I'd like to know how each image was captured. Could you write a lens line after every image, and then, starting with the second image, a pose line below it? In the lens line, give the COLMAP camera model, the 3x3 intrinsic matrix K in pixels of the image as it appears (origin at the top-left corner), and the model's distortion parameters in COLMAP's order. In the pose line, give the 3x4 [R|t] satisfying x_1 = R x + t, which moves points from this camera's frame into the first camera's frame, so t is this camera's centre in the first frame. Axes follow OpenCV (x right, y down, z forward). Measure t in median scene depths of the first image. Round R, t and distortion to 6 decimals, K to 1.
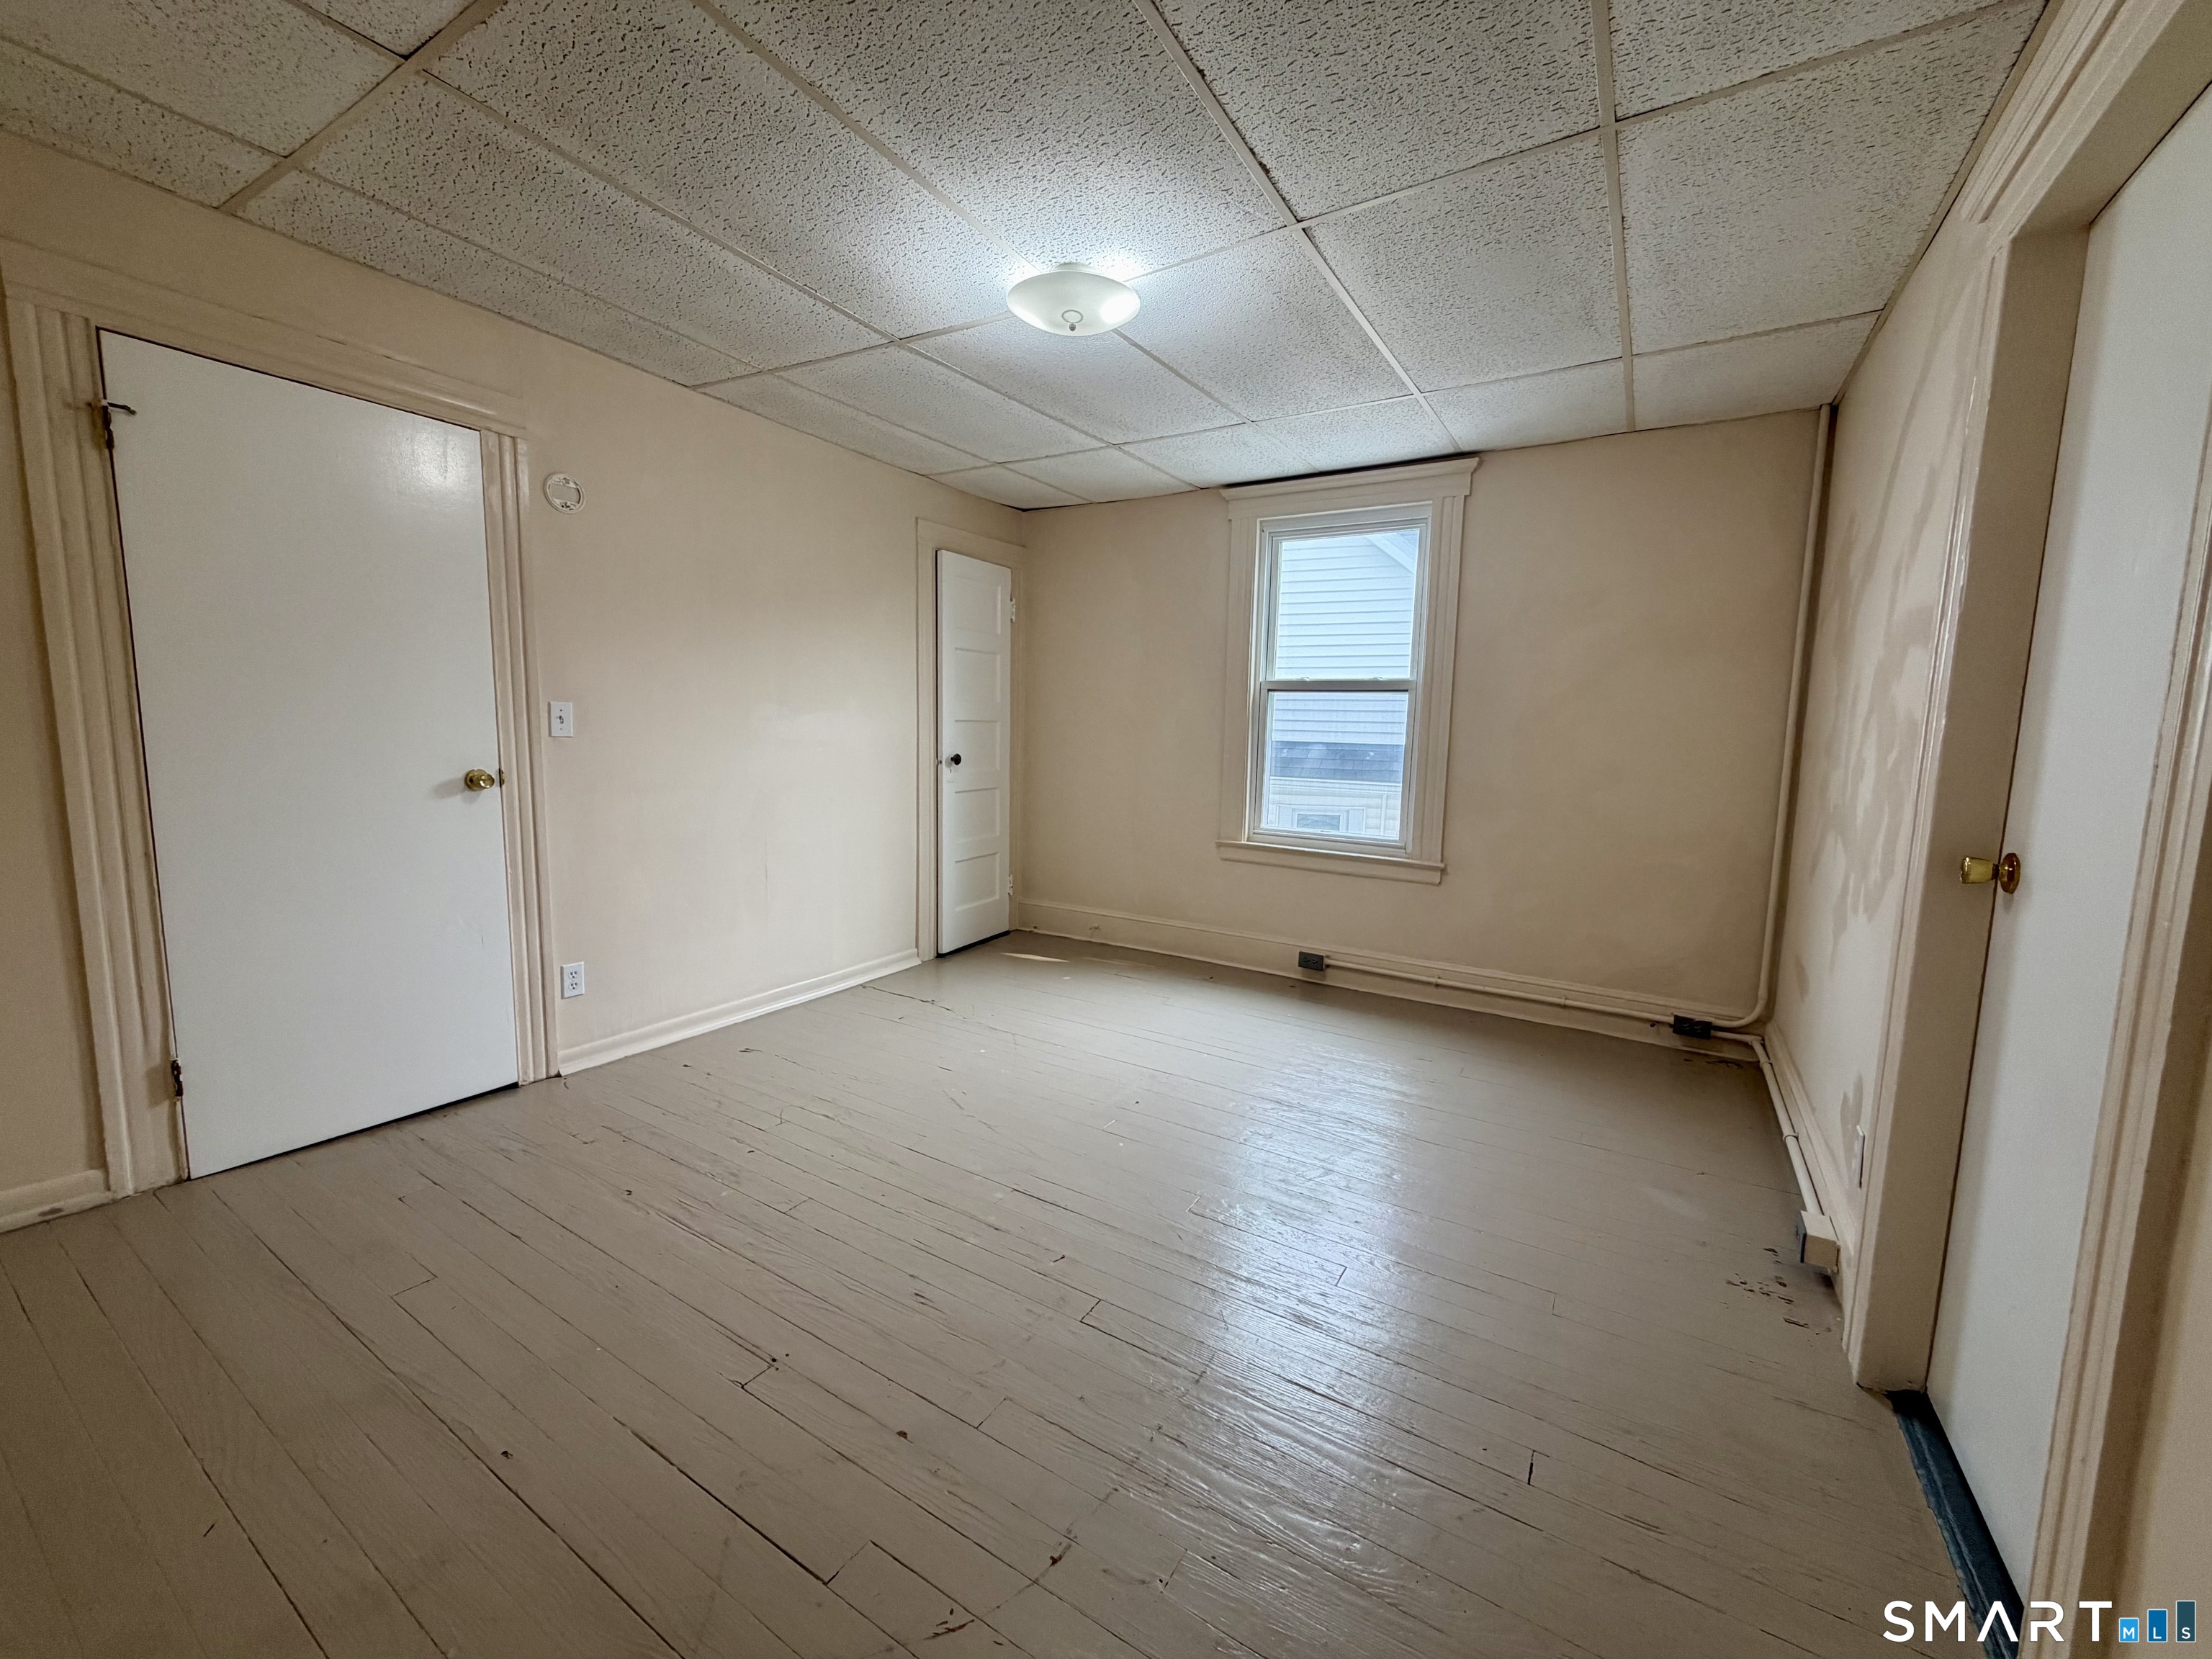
lens RADIAL K [[880.9, 0, 1100.7], [0, 880.9, 825.4], [0, 0, 1]] dist [-0.001425, 0.000157]
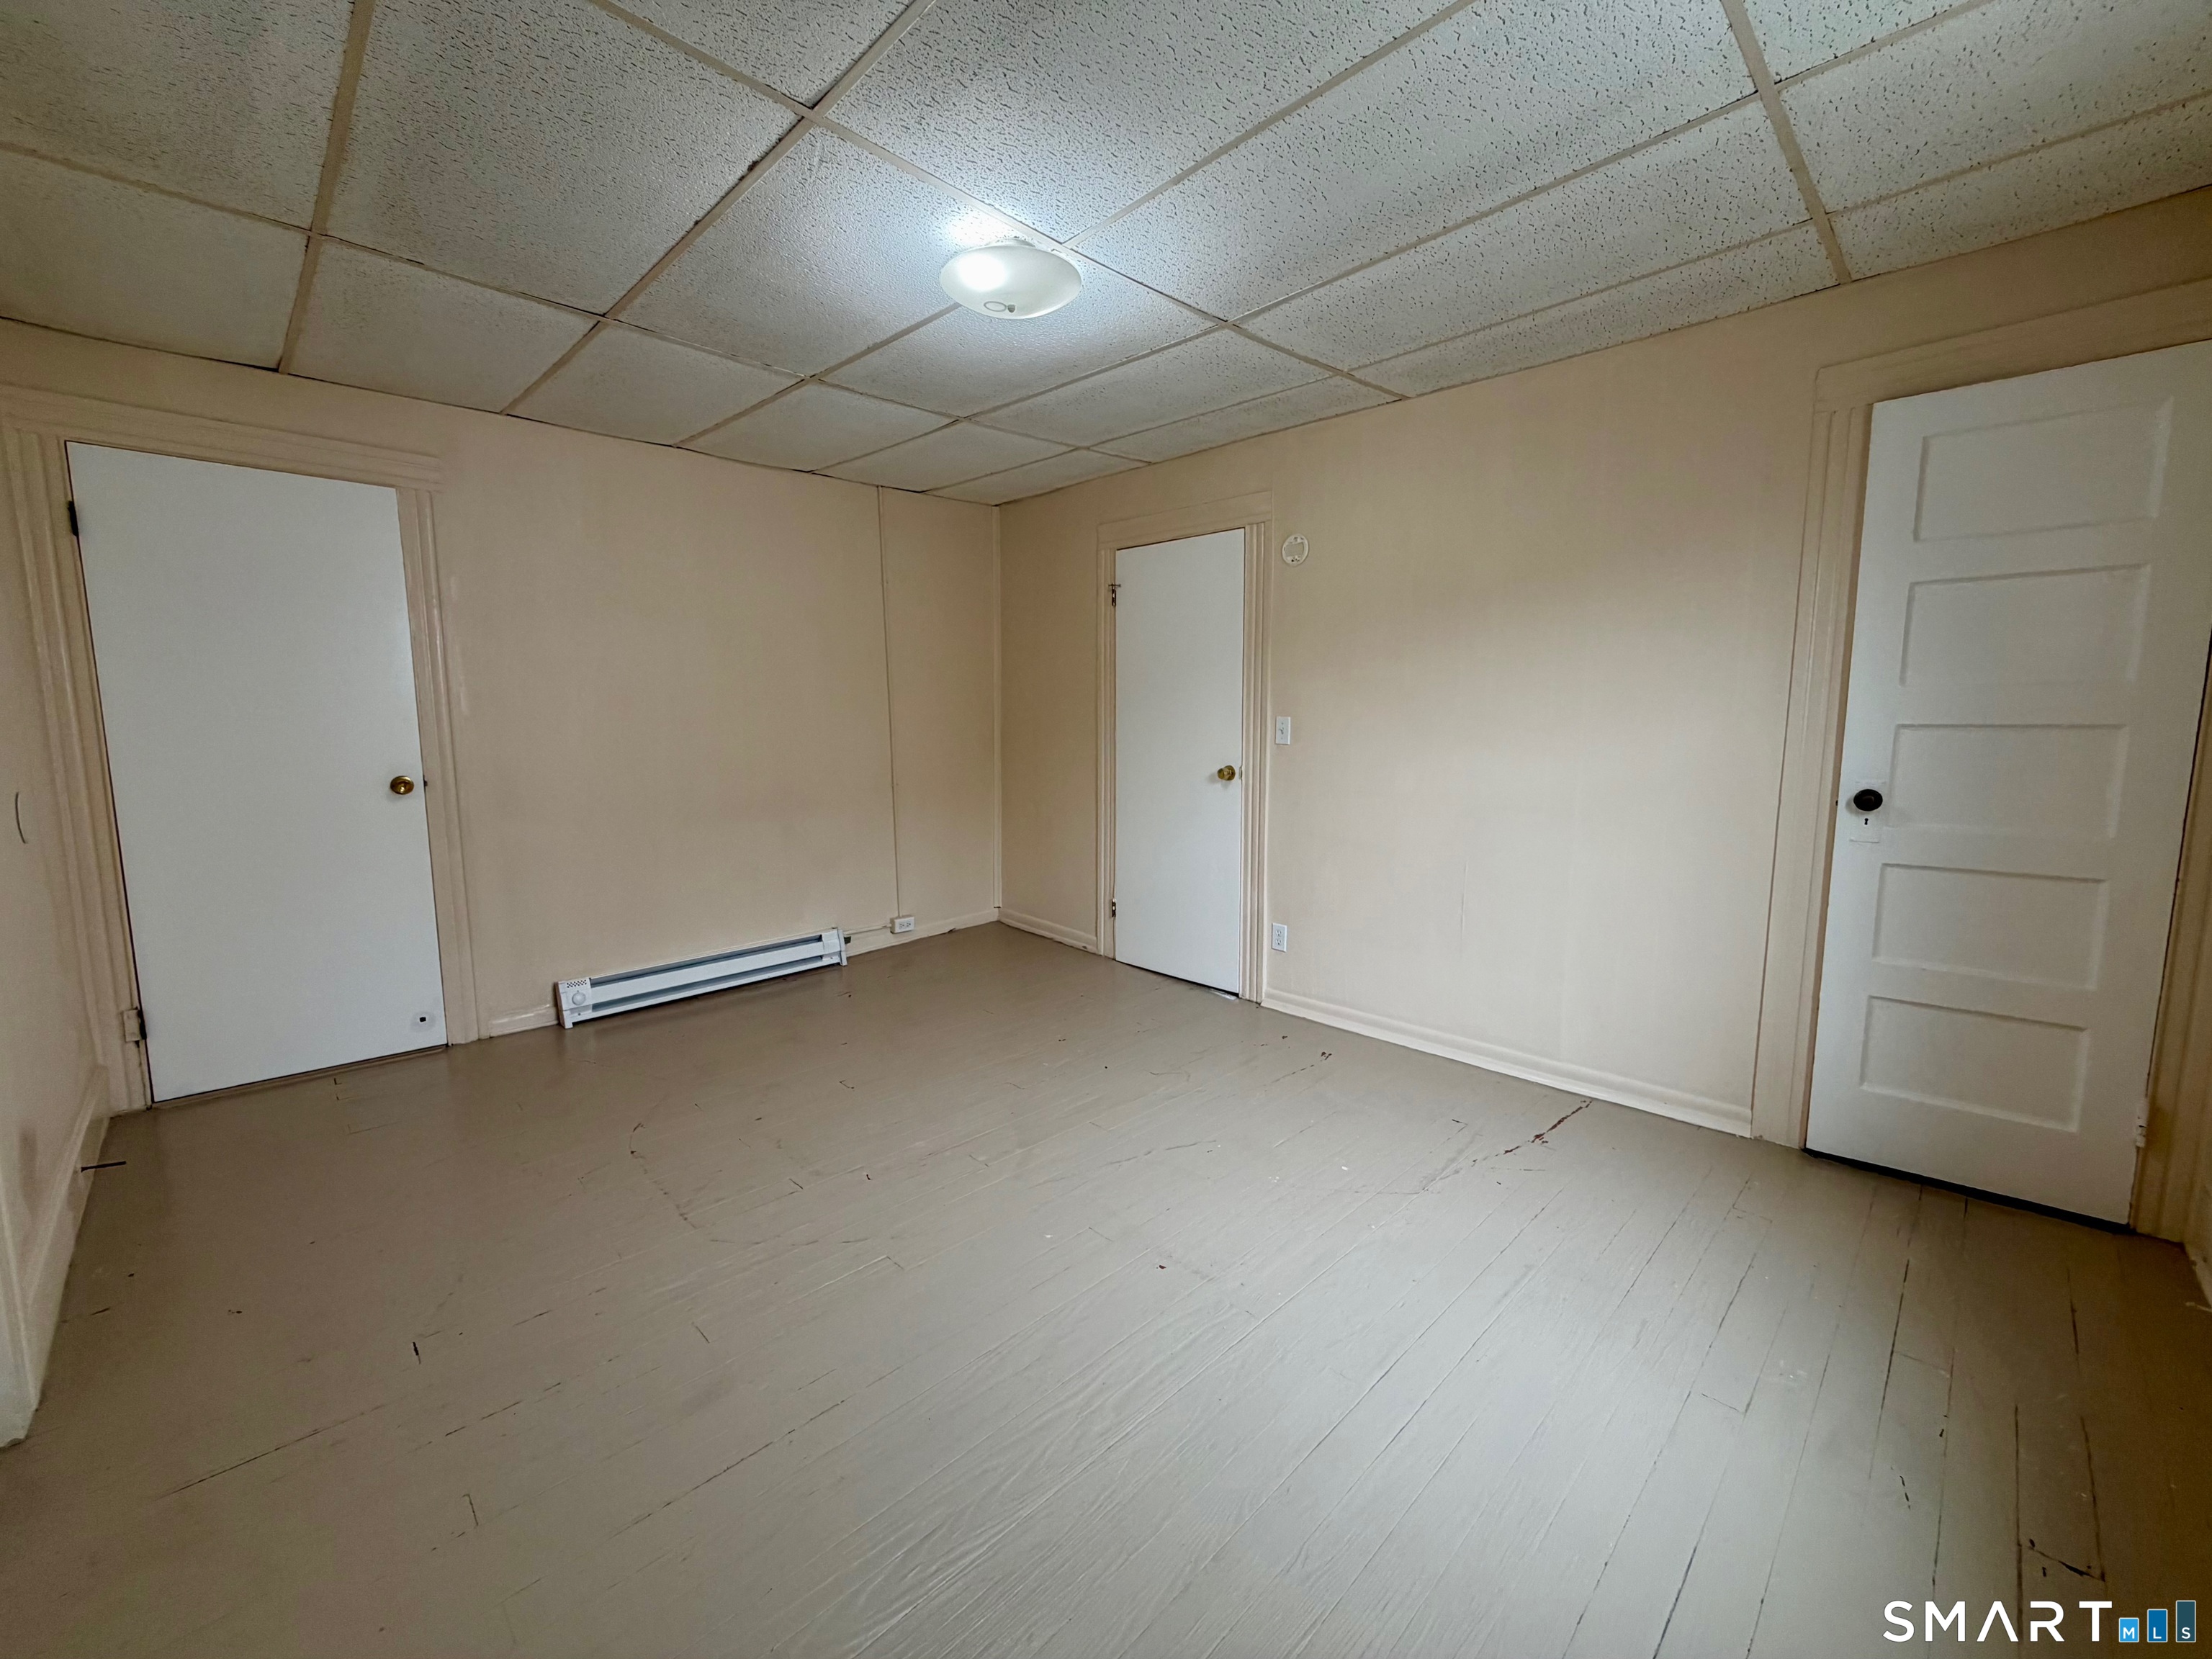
lens RADIAL K [[880.9, 0, 1100.7], [0, 880.9, 825.4], [0, 0, 1]] dist [-0.001425, 0.000157]
pose [[-0.231071, 0.092607, -0.968520, 0.694527], [-0.114505, 0.985953, 0.121593, -0.110788], [0.966175, 0.138997, -0.217221, 1.047437]]
